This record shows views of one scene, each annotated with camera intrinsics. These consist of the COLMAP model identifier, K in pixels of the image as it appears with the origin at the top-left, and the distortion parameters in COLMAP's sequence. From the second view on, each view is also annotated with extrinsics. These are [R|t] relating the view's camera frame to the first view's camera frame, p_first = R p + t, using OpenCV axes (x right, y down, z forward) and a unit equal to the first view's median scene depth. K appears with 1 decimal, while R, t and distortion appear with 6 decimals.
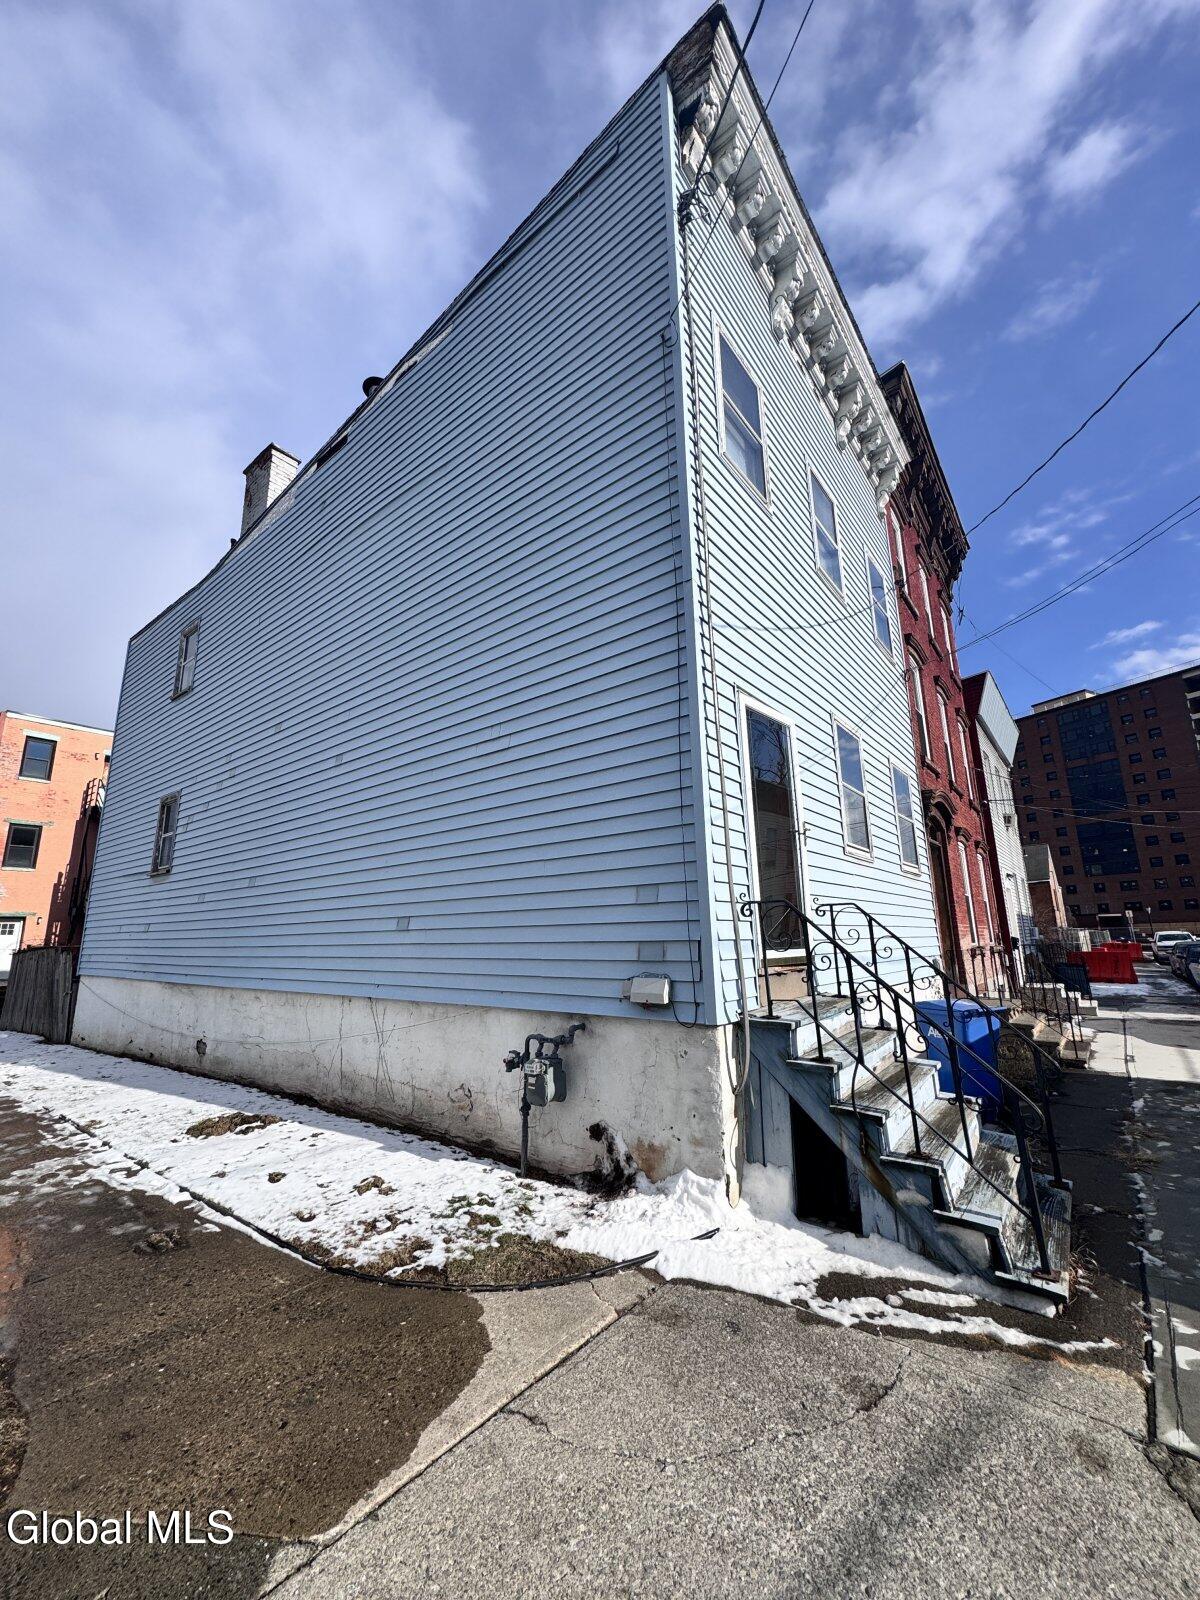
lens RADIAL K [[641.1, 0, 600.4], [0, 641.1, 803.5], [0, 0, 1]] dist [-0.004033, 0.000516]
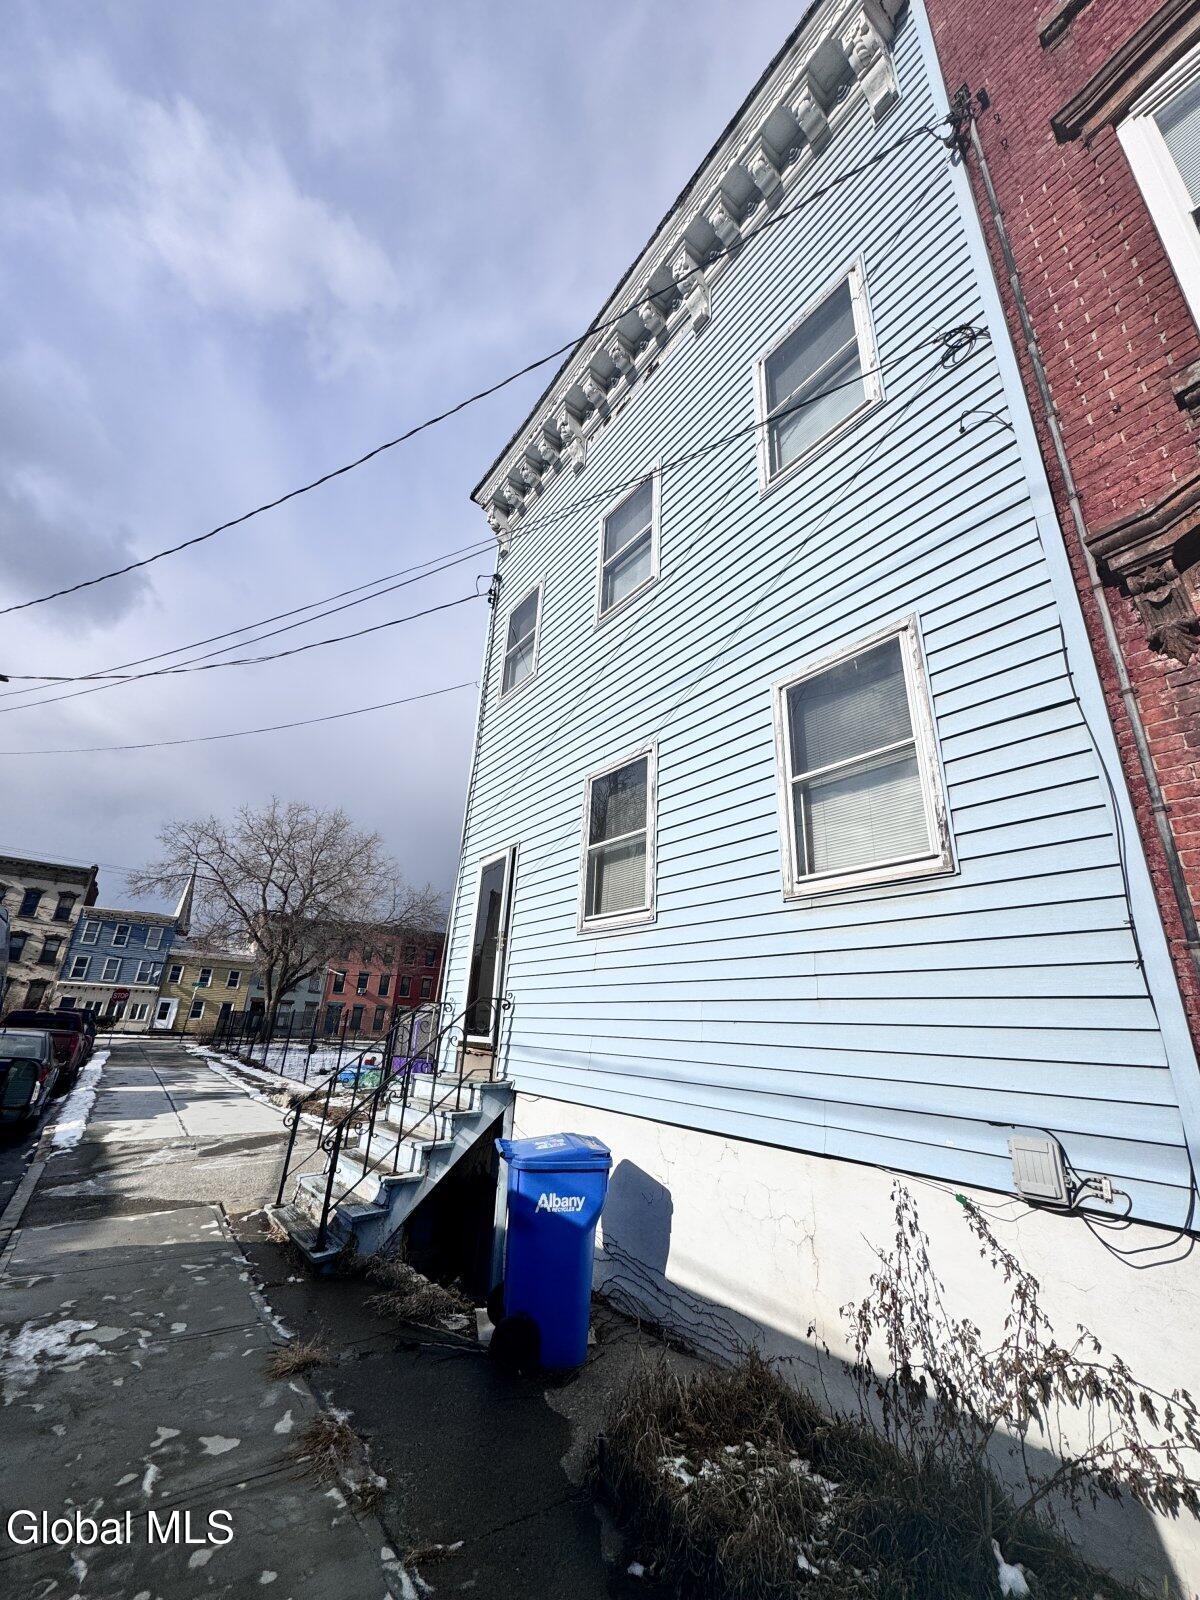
lens RADIAL K [[641.1, 0, 599.7], [0, 641.1, 800.9], [0, 0, 1]] dist [-0.004033, 0.000516]
pose [[-0.278649, -0.327225, -0.902928, 1.800231], [0.168529, 0.908916, -0.381404, 0.376066], [0.945491, -0.258447, -0.198121, 1.835800]]
